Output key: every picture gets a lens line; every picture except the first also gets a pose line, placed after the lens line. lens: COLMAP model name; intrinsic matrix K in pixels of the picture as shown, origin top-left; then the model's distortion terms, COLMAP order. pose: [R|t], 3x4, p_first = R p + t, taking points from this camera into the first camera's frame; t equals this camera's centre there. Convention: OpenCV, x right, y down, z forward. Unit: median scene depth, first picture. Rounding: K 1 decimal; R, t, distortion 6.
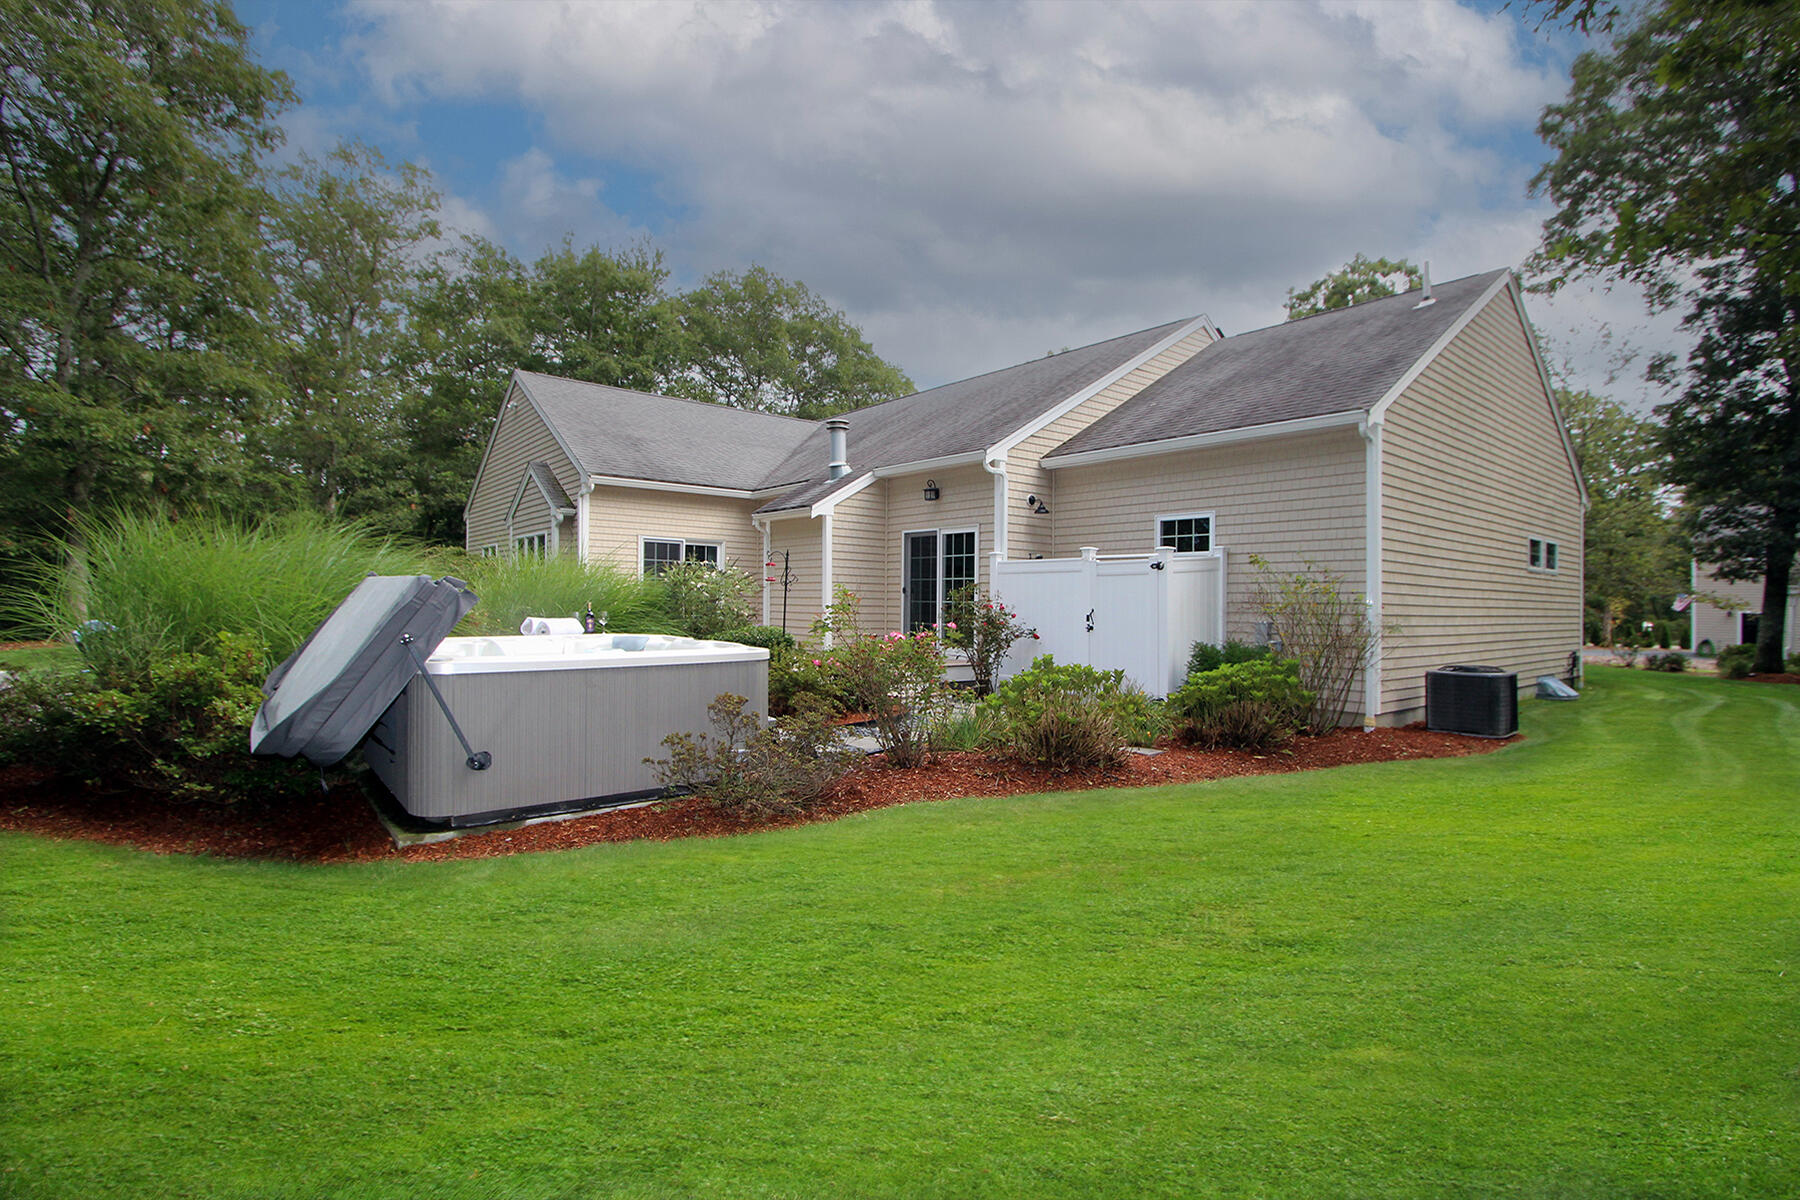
lens RADIAL K [[826.1, 0, 892.3], [0, 826.1, 598.5], [0, 0, 1]] dist [-0.001239, -0.000798]
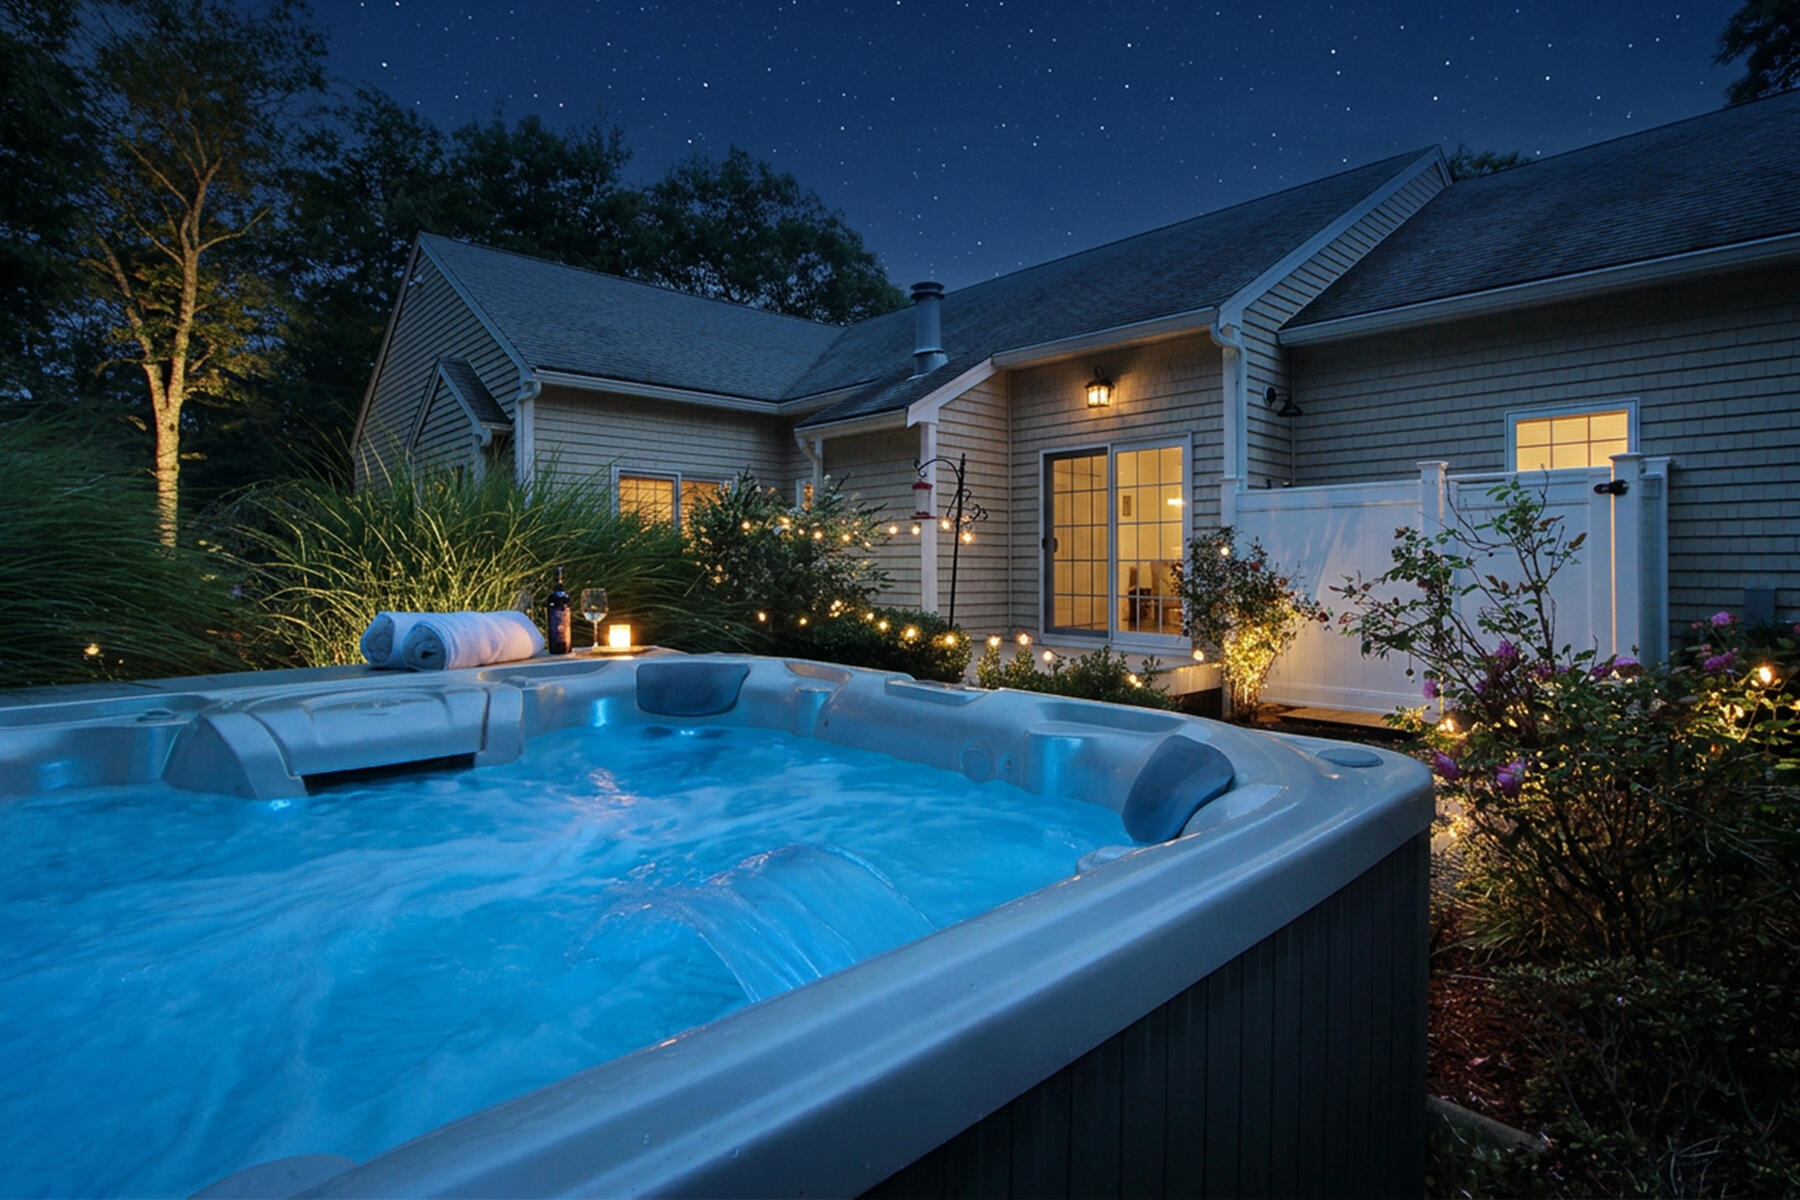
lens RADIAL K [[826.1, 0, 896.7], [0, 826.1, 541.8], [0, 0, 1]] dist [-0.001239, -0.000798]
pose [[0.997261, -0.009987, 0.073280, -0.133638], [0.011578, 0.999706, -0.021324, 0.001175], [-0.073045, 0.022114, 0.997083, 0.342149]]
